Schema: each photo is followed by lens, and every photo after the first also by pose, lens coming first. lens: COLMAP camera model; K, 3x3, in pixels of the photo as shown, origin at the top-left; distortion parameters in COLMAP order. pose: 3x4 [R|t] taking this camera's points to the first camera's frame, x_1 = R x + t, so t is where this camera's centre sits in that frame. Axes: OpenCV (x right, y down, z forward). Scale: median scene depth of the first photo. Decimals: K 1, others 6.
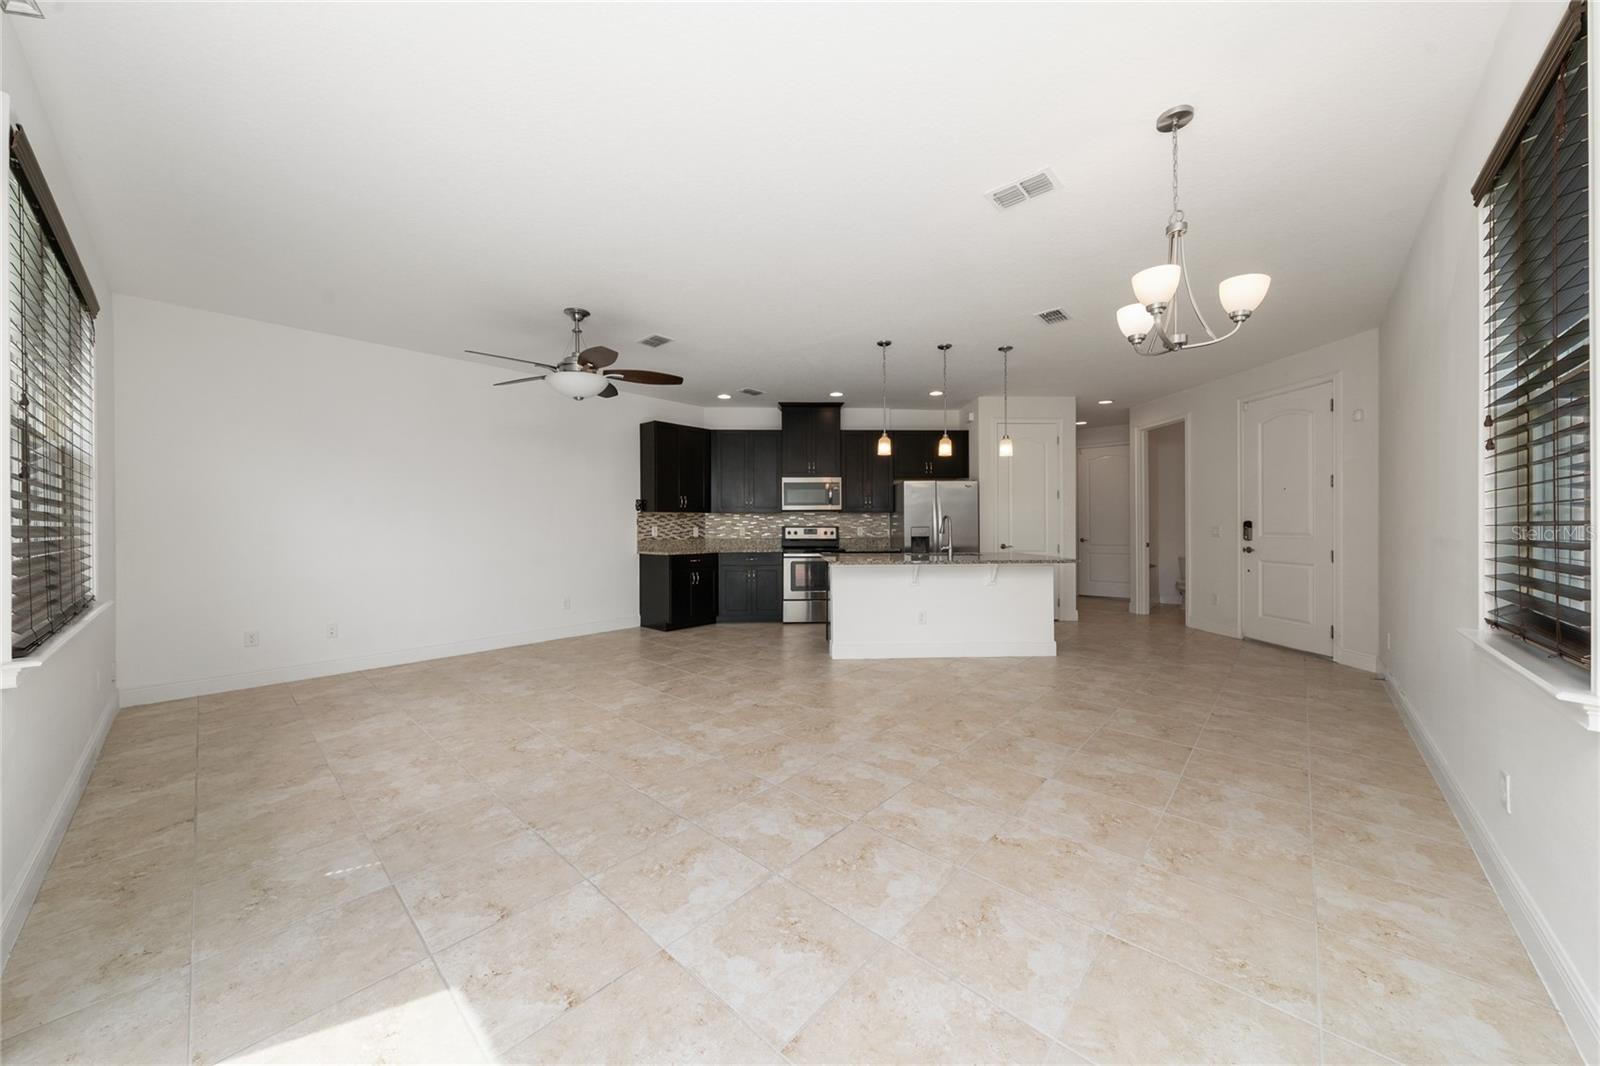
lens RADIAL K [[547.5, 0, 800.0], [0, 547.5, 533.0], [0, 0, 1]] dist [0.001461, 0.000109]
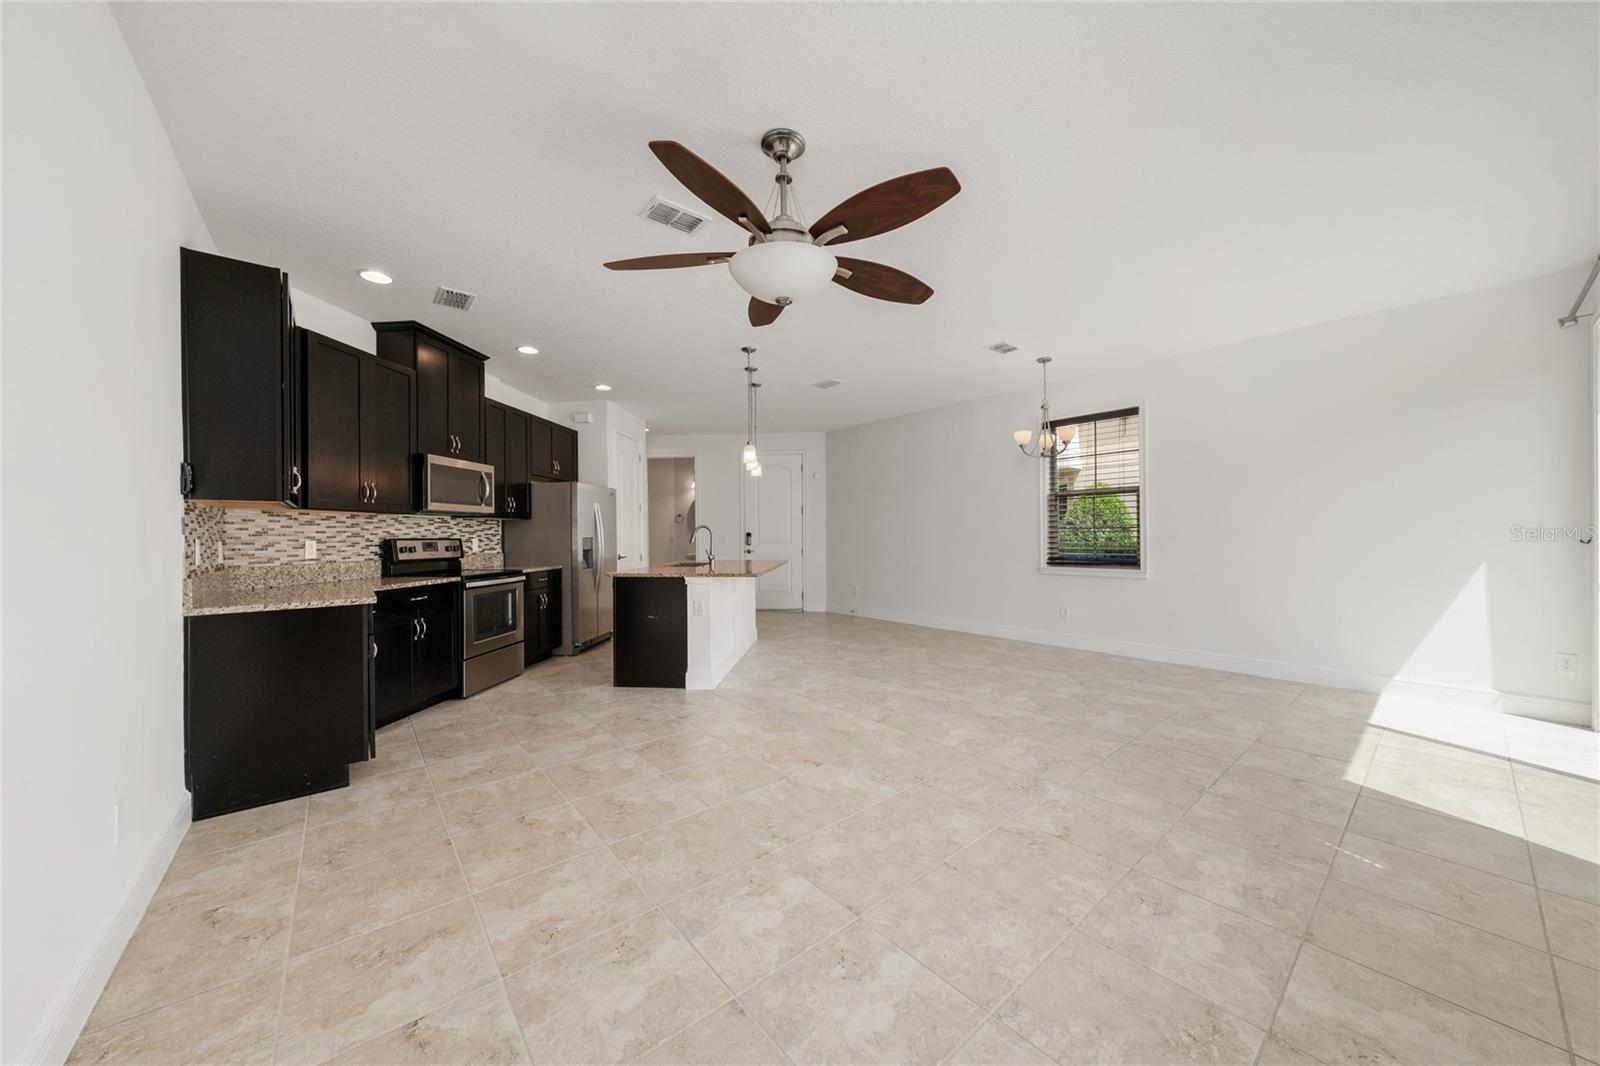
lens RADIAL K [[547.5, 0, 800.0], [0, 547.5, 533.0], [0, 0, 1]] dist [0.001461, 0.000109]
pose [[0.133781, 0.005329, 0.990997, -0.567597], [0.020226, 0.999763, -0.008107, -0.005019], [-0.990805, 0.021128, 0.133641, 0.544105]]
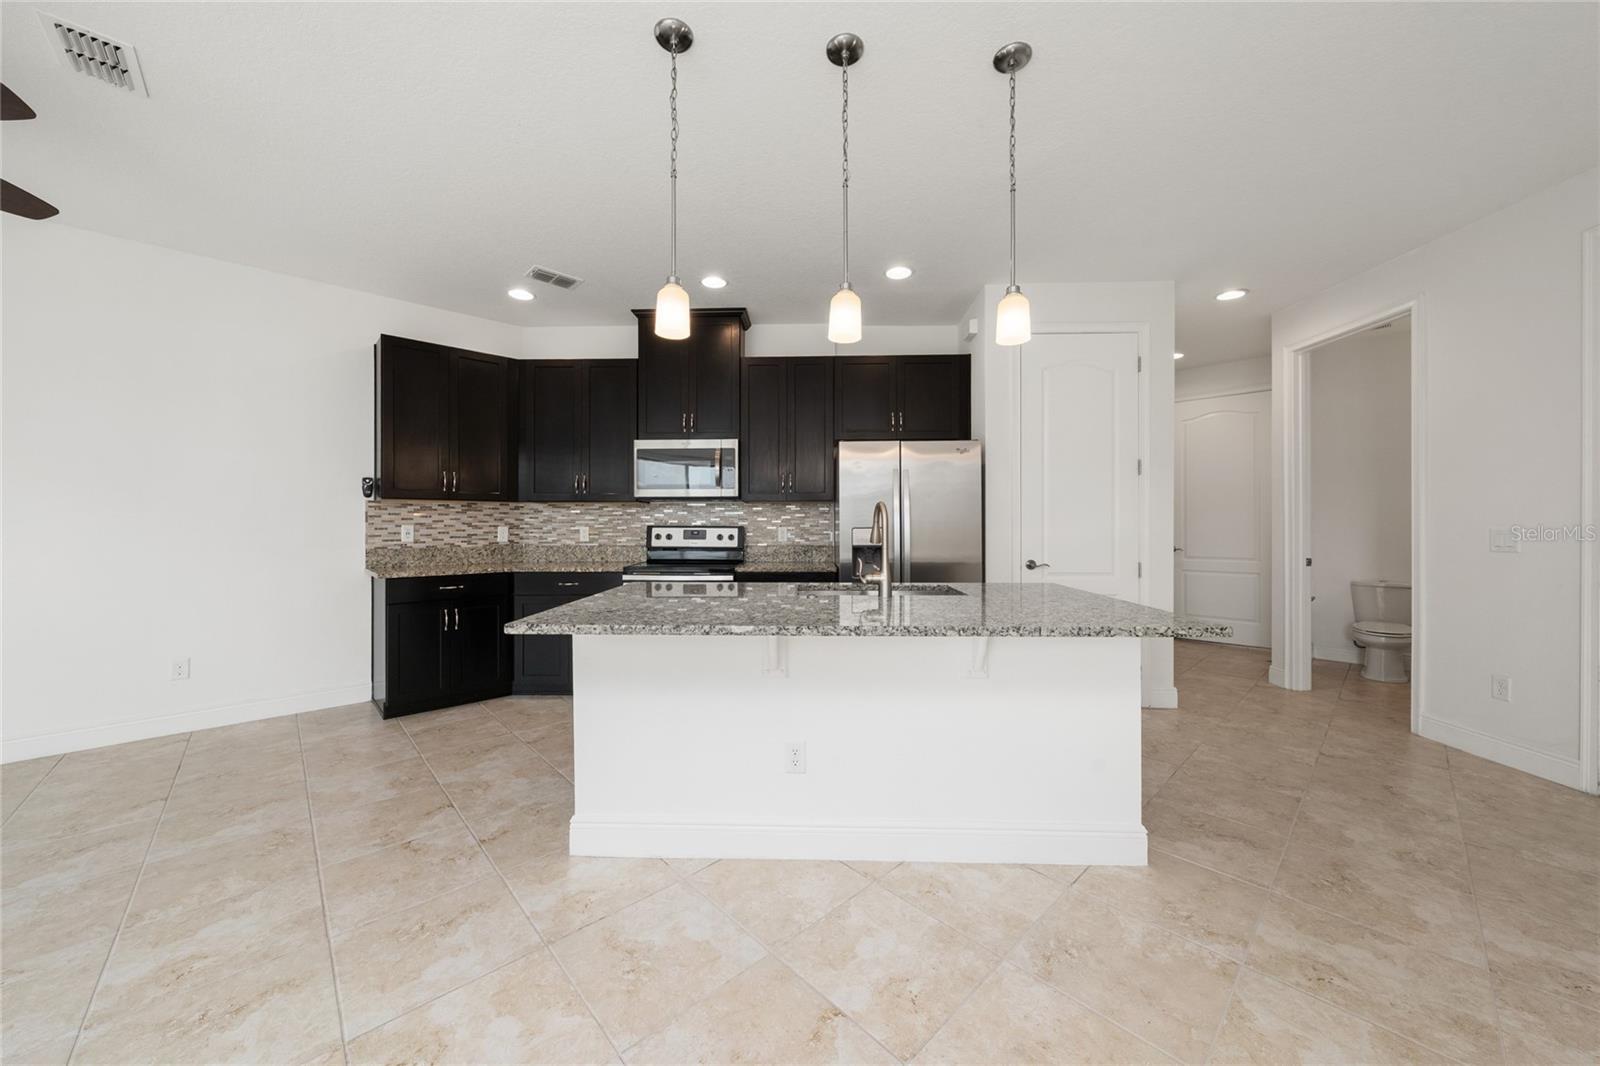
lens RADIAL K [[568.8, 0, 797.7], [0, 568.8, 522.8], [0, 0, 1]] dist [-0.000080, -0.000056]
pose [[0.996509, 0.002992, -0.083436, 0.191568], [-0.004314, 0.999868, -0.015677, -0.006670], [0.083378, 0.015982, 0.996390, 0.432536]]
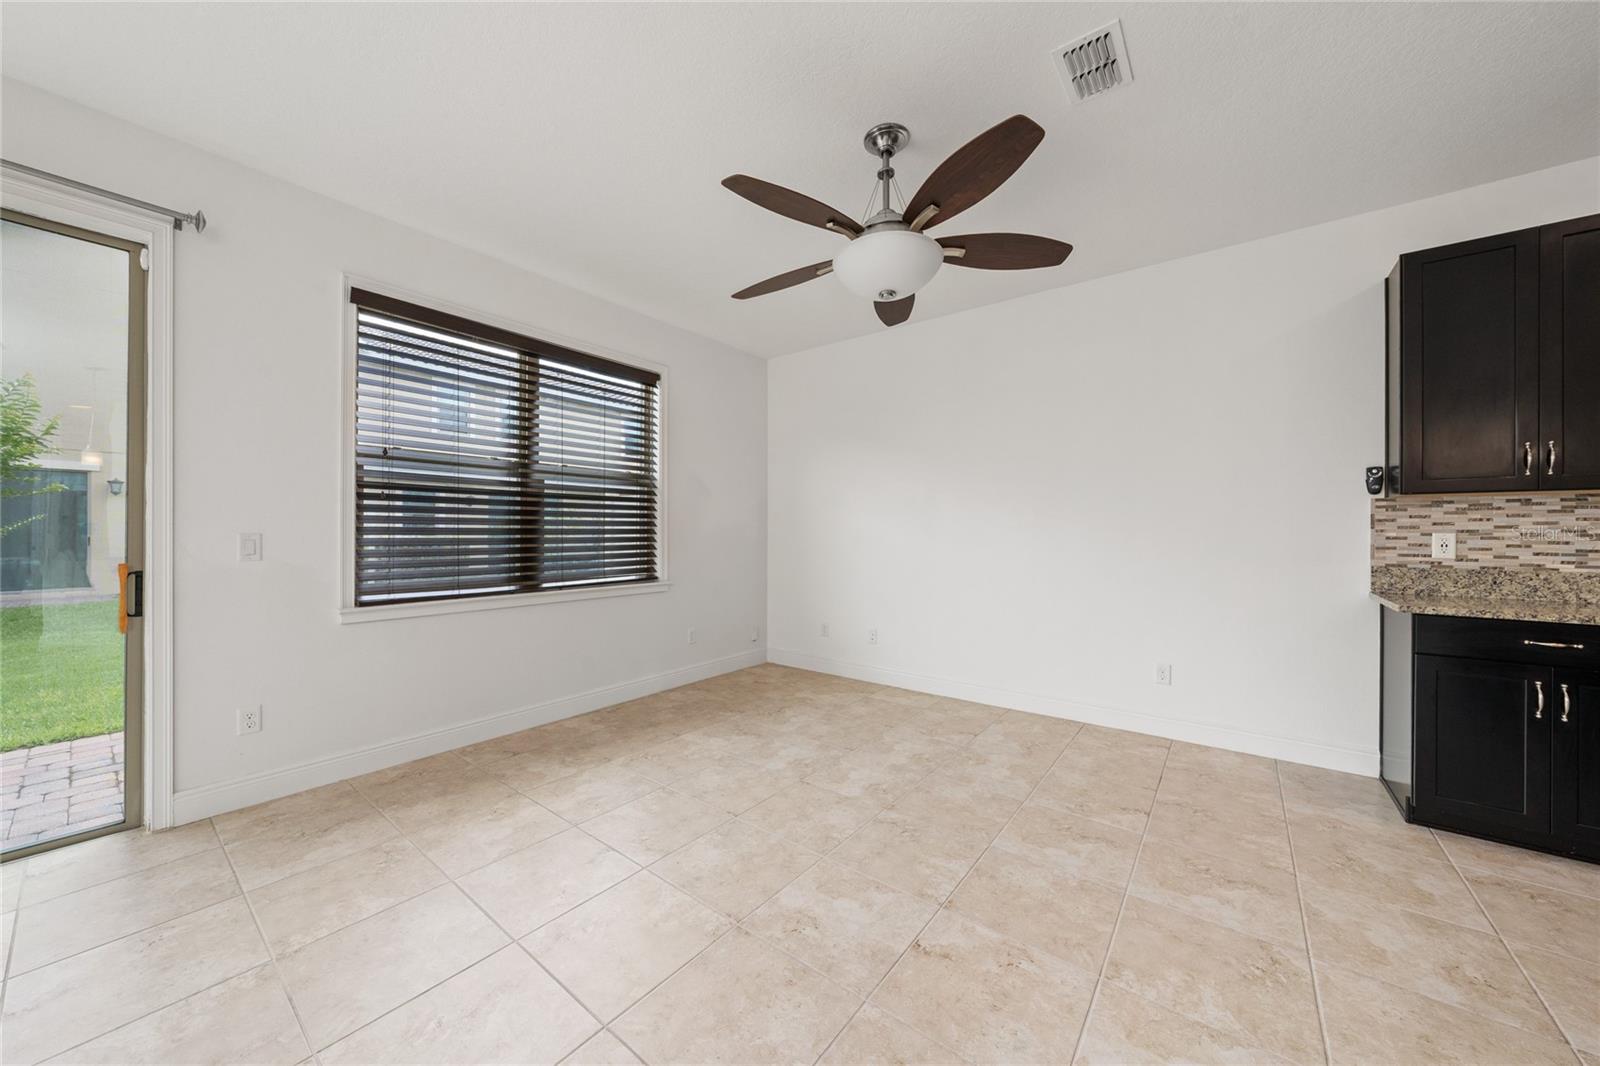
lens RADIAL K [[563.0, 0, 793.7], [0, 563.0, 533.0], [0, 0, 1]] dist [-0.000800, 0.000070]
pose [[0.072646, 0.007052, -0.997333, 0.088678], [-0.016264, 0.999850, 0.005885, -0.006953], [0.997225, 0.015793, 0.072749, 0.517679]]
